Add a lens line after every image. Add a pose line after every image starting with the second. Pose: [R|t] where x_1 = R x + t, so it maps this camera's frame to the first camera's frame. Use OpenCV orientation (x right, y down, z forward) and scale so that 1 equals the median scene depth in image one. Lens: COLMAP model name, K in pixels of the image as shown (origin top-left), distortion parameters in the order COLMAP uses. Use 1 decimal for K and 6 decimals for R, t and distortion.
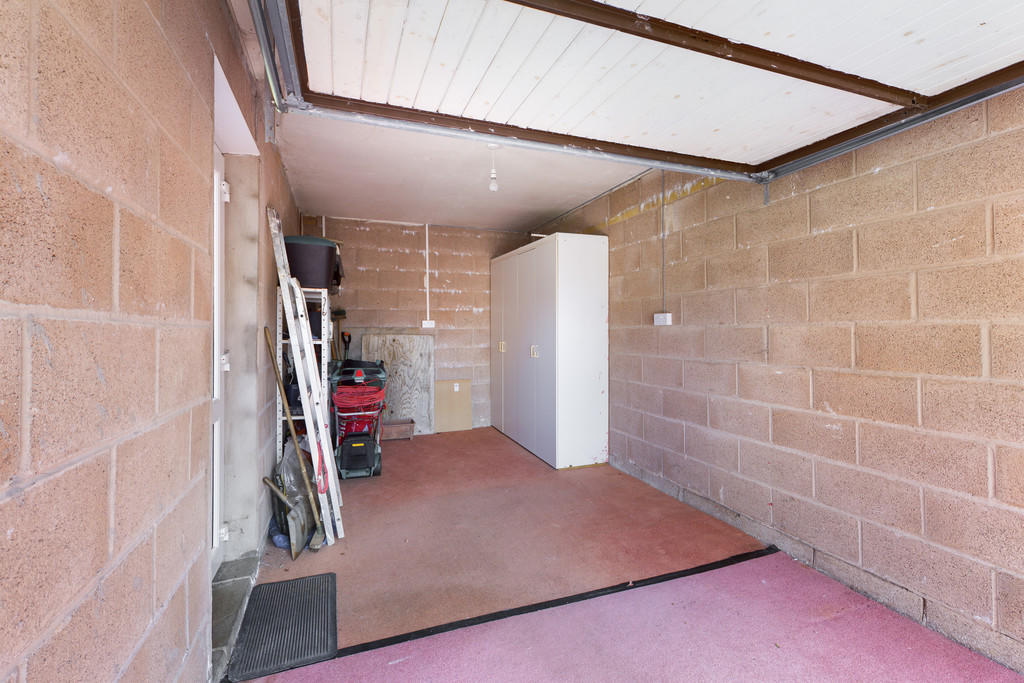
lens RADIAL K [[456.6, 0, 515.1], [0, 456.6, 318.5], [0, 0, 1]] dist [-0.000234, -0.000049]
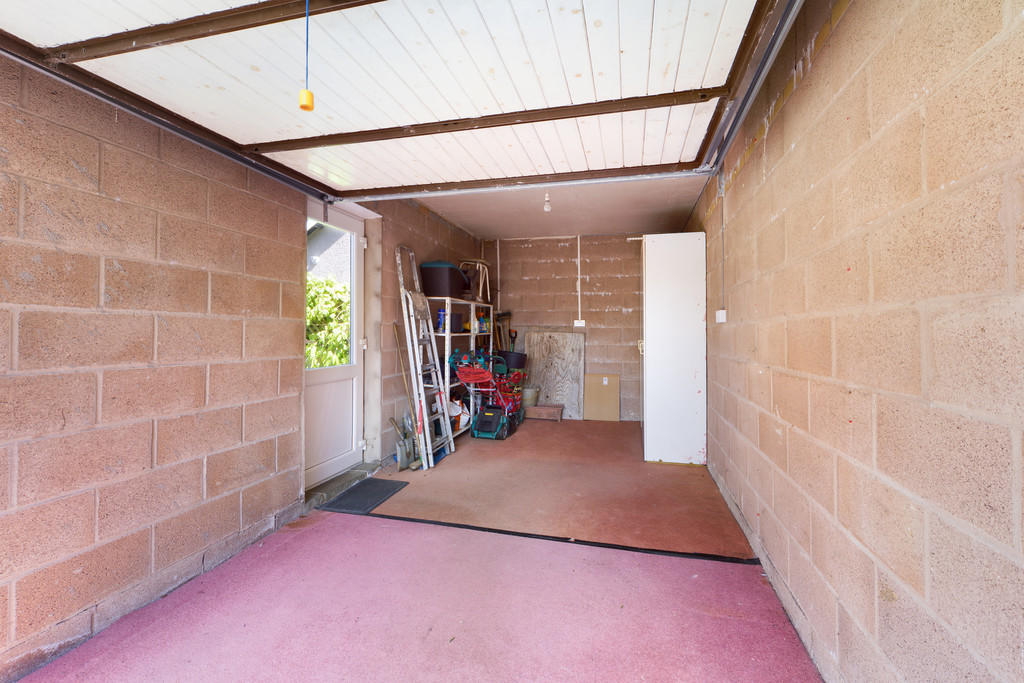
lens RADIAL K [[456.6, 0, 515.1], [0, 456.6, 318.5], [0, 0, 1]] dist [-0.000234, -0.000049]
pose [[0.812838, -0.006939, -0.582449, 0.358489], [0.004133, 0.999973, -0.006144, 0.006857], [0.582475, 0.002587, 0.812844, -0.020157]]
